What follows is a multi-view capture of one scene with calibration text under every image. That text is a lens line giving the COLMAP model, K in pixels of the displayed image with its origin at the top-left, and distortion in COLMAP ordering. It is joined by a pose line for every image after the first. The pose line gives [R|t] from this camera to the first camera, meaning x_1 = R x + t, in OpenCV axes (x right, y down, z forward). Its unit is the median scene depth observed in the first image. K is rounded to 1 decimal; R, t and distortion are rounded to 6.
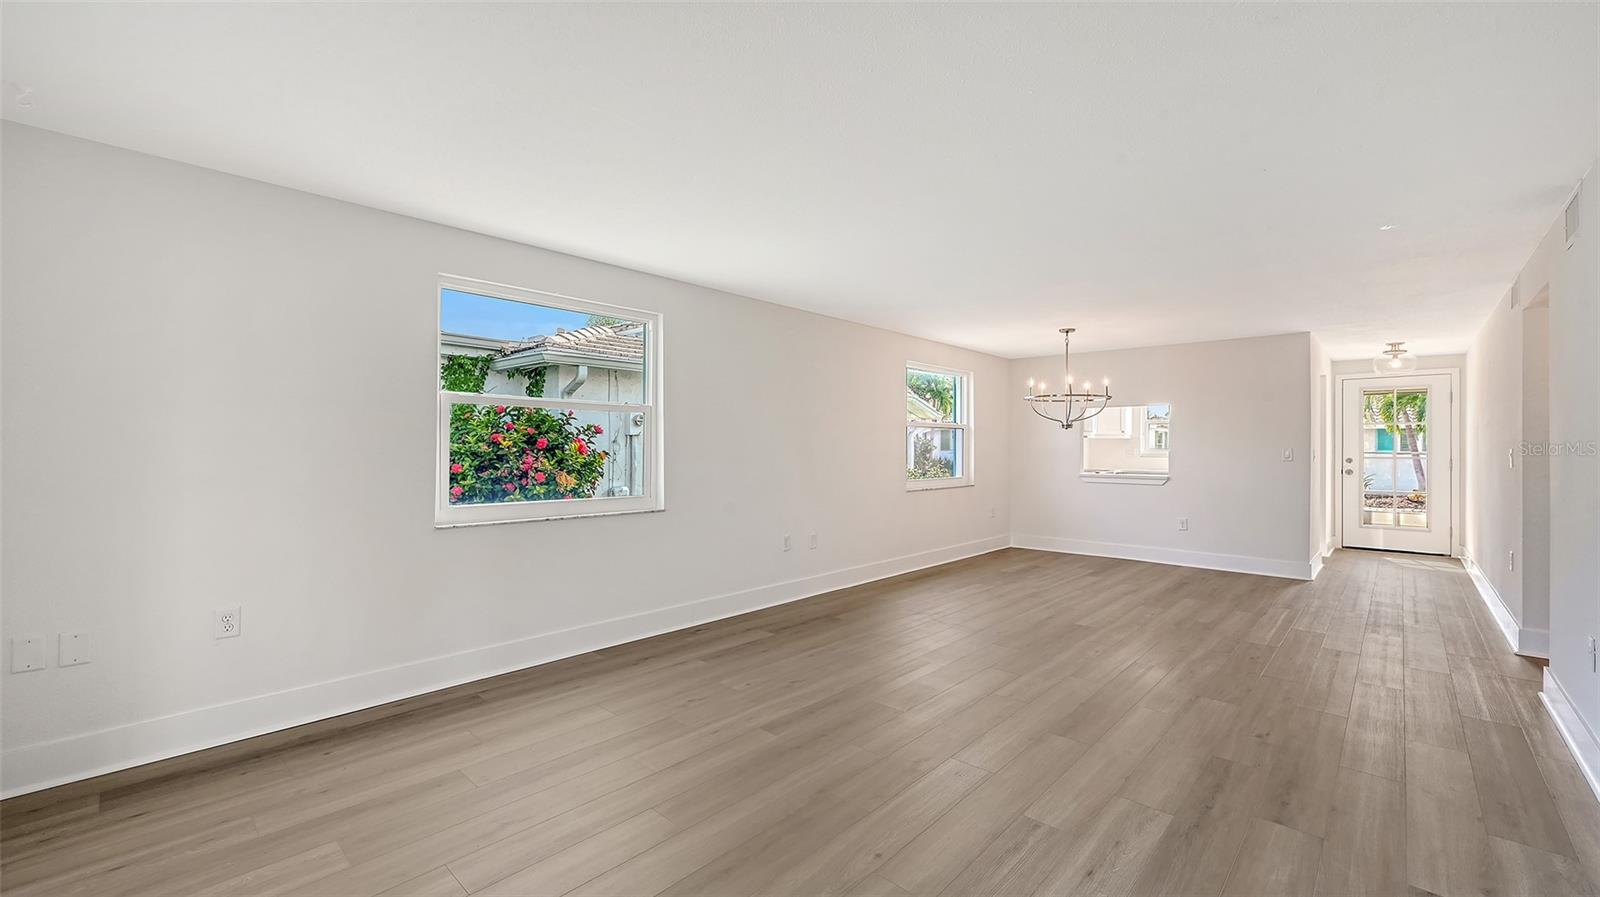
lens RADIAL K [[637.1, 0, 792.6], [0, 637.1, 444.3], [0, 0, 1]] dist [0.001885, 0.000224]
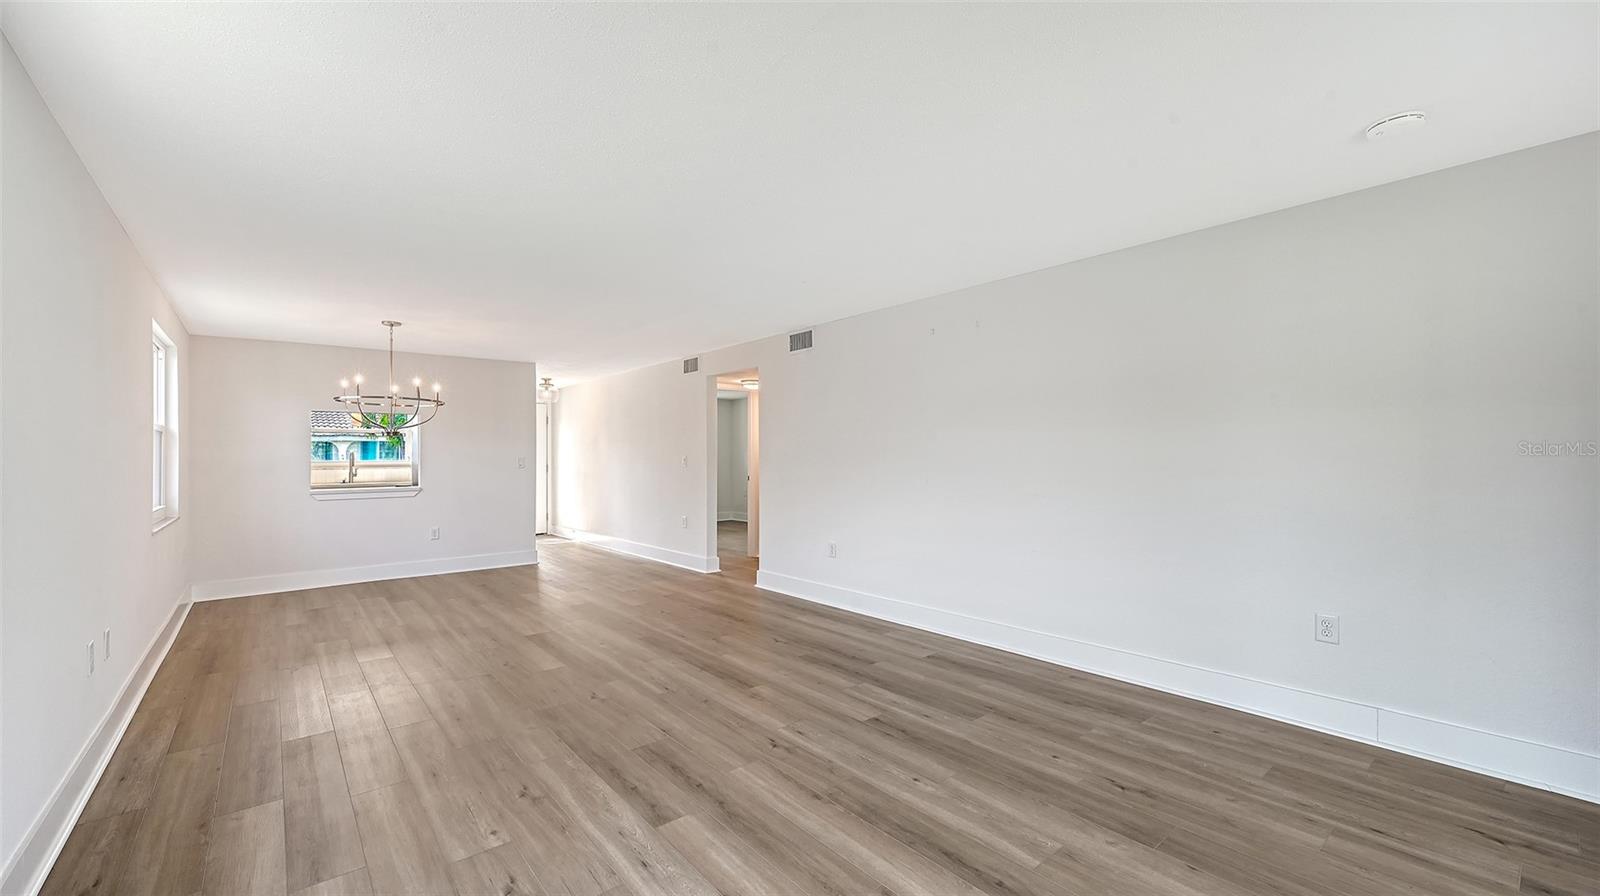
lens RADIAL K [[641.8, 0, 800.0], [0, 641.8, 448.0], [0, 0, 1]] dist [-0.000445, 0.000072]
pose [[0.124079, 0.006007, 0.992254, -0.571429], [0.006762, 0.999953, -0.006899, 0.001793], [-0.992249, 0.007565, 0.124033, 0.532568]]
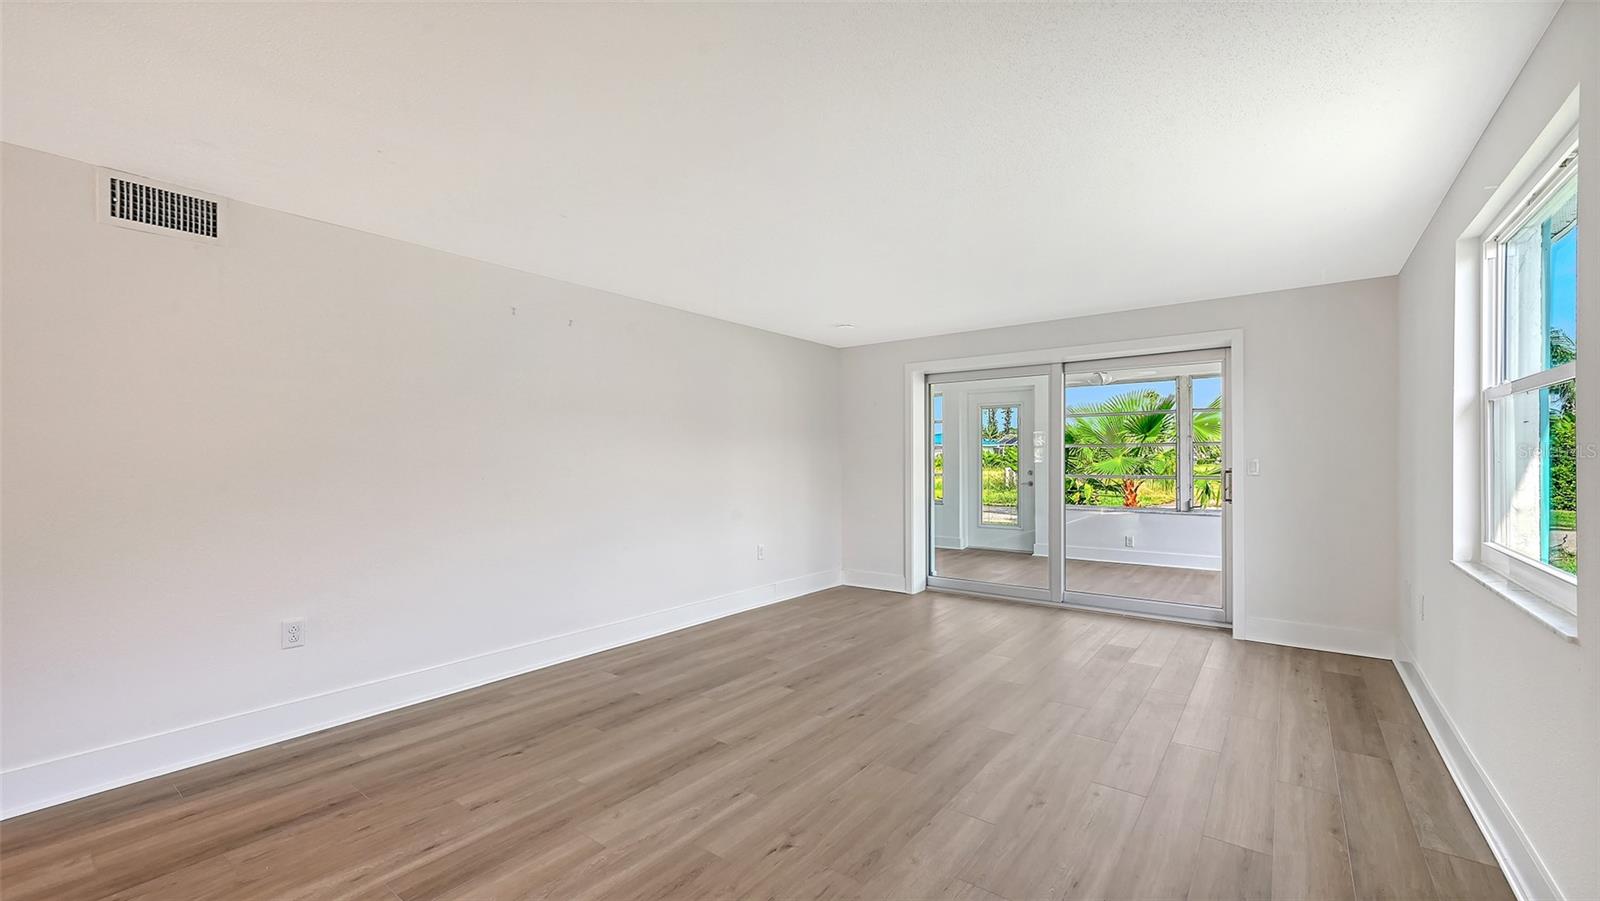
lens RADIAL K [[645.0, 0, 800.2], [0, 645.0, 460.5], [0, 0, 1]] dist [0.001103, 0.000274]
pose [[-0.994197, -0.004084, -0.107495, 0.290945], [-0.003816, 0.999989, -0.002699, 0.006727], [0.107505, -0.002273, -0.994202, 1.447722]]
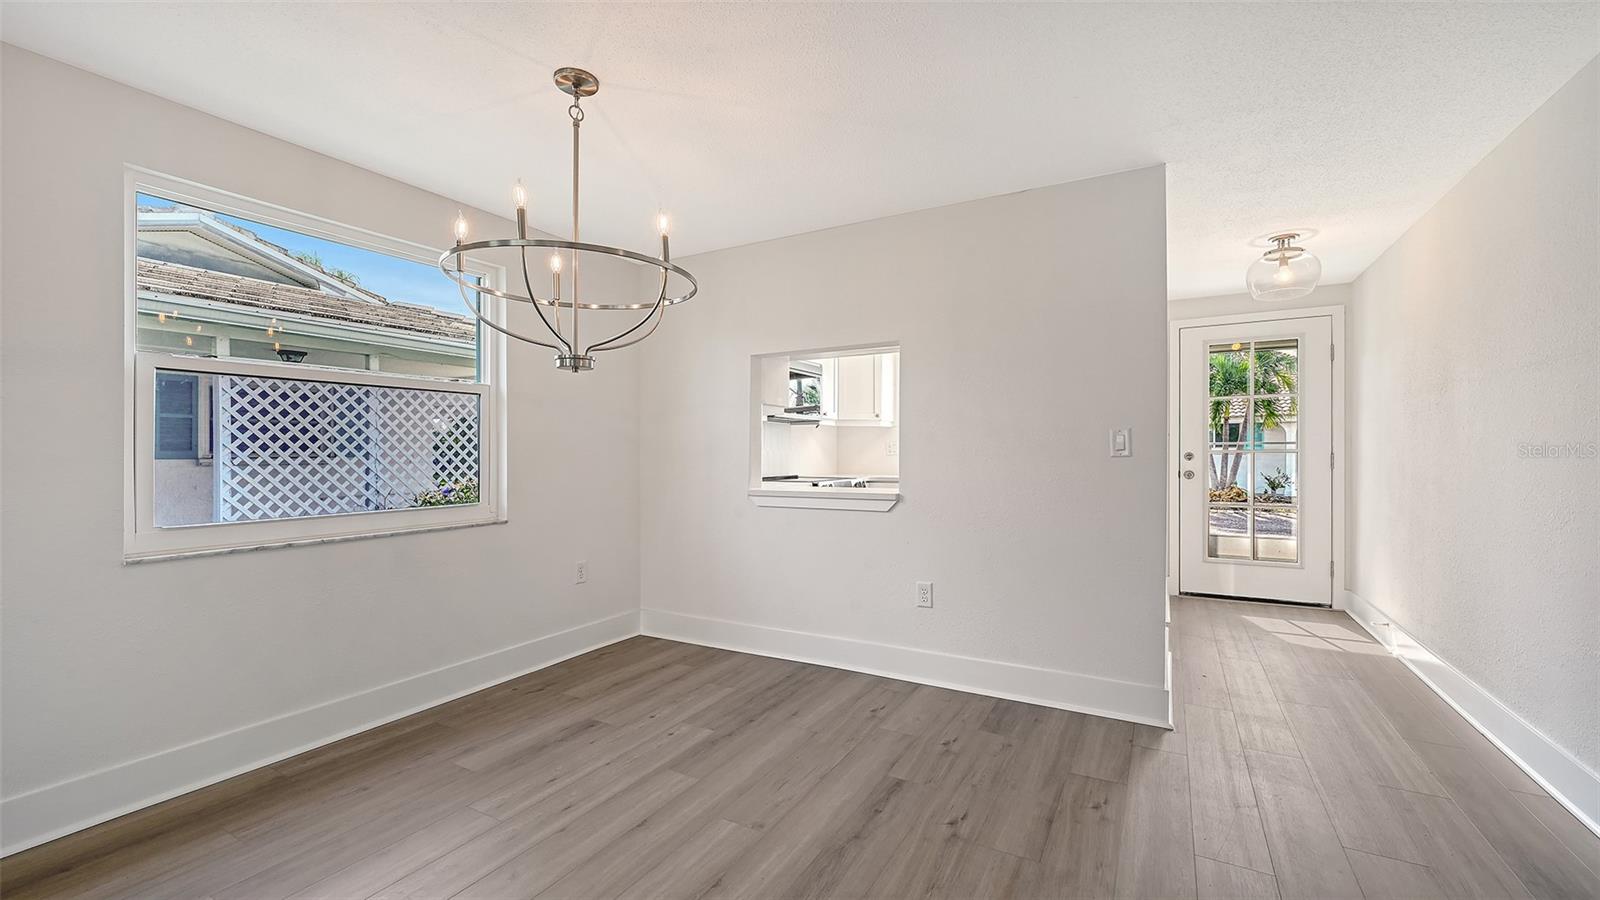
lens RADIAL K [[641.8, 0, 800.0], [0, 641.8, 450.0], [0, 0, 1]] dist [-0.000445, 0.000072]
pose [[0.970815, -0.008939, 0.239662, 0.723741], [0.008971, 0.999959, 0.000959, 0.031262], [-0.239661, 0.001219, 0.970856, 0.995723]]
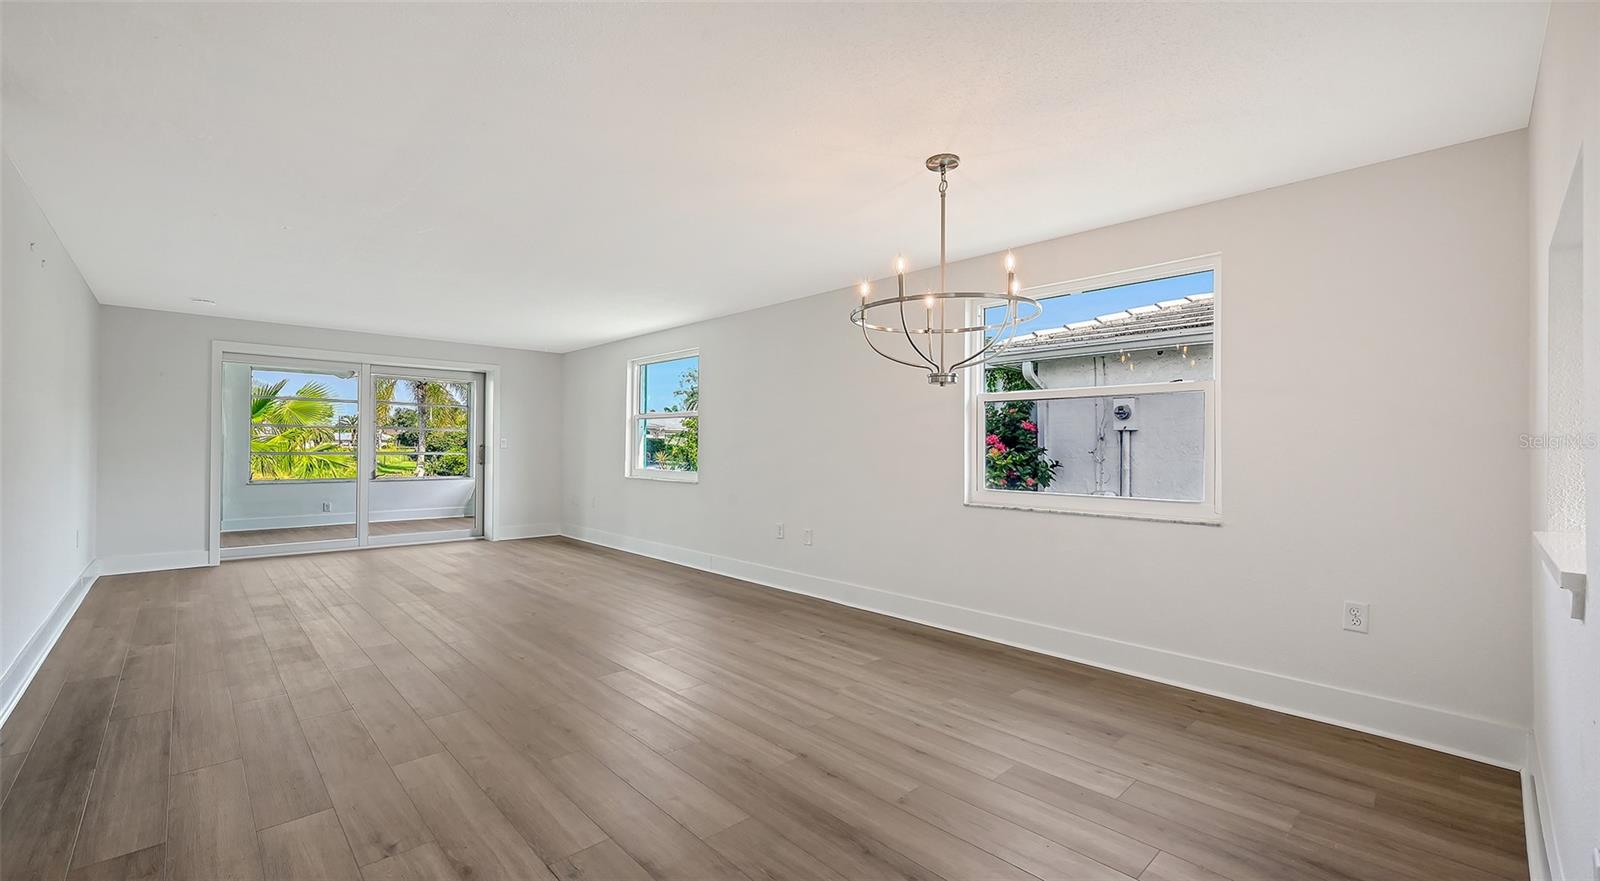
lens RADIAL K [[644.8, 0, 809.4], [0, 644.8, 441.9], [0, 0, 1]] dist [0.011017, 0.000087]
pose [[-0.039594, -0.016886, -0.999073, 1.379307], [-0.004512, 0.999850, -0.016720, 0.037252], [0.999206, 0.003846, -0.039664, 1.450911]]
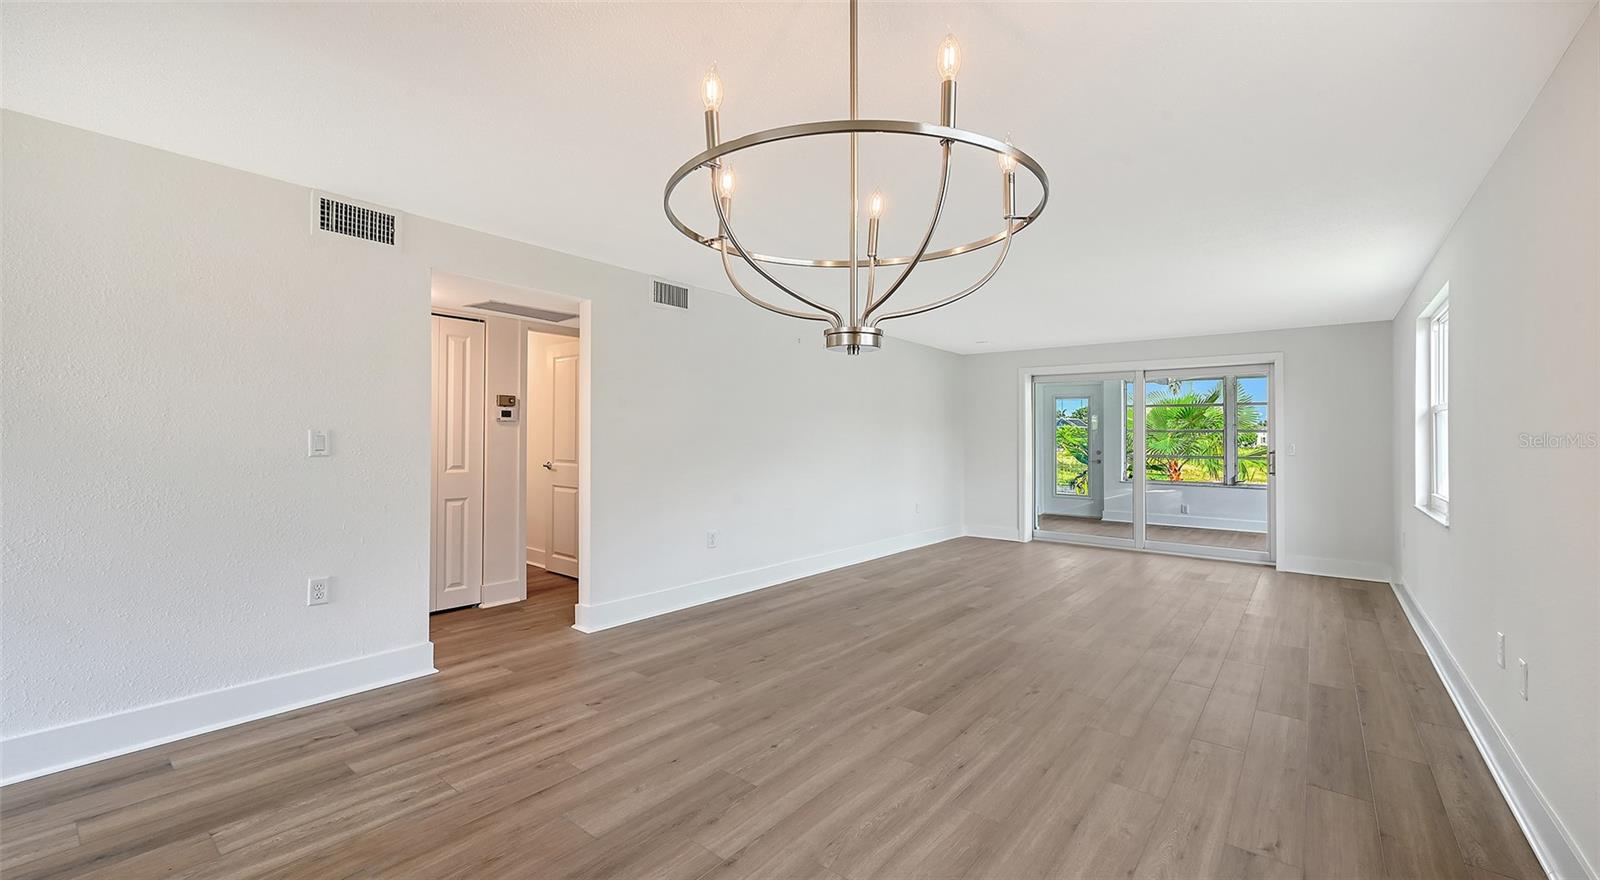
lens RADIAL K [[648.4, 0, 799.7], [0, 648.4, 425.5], [0, 0, 1]] dist [0.008706, -0.000249]
pose [[-0.996187, -0.020201, -0.084877, 0.739950], [-0.018371, 0.999583, -0.022293, 0.010928], [0.085292, -0.020649, -0.996142, 1.924055]]
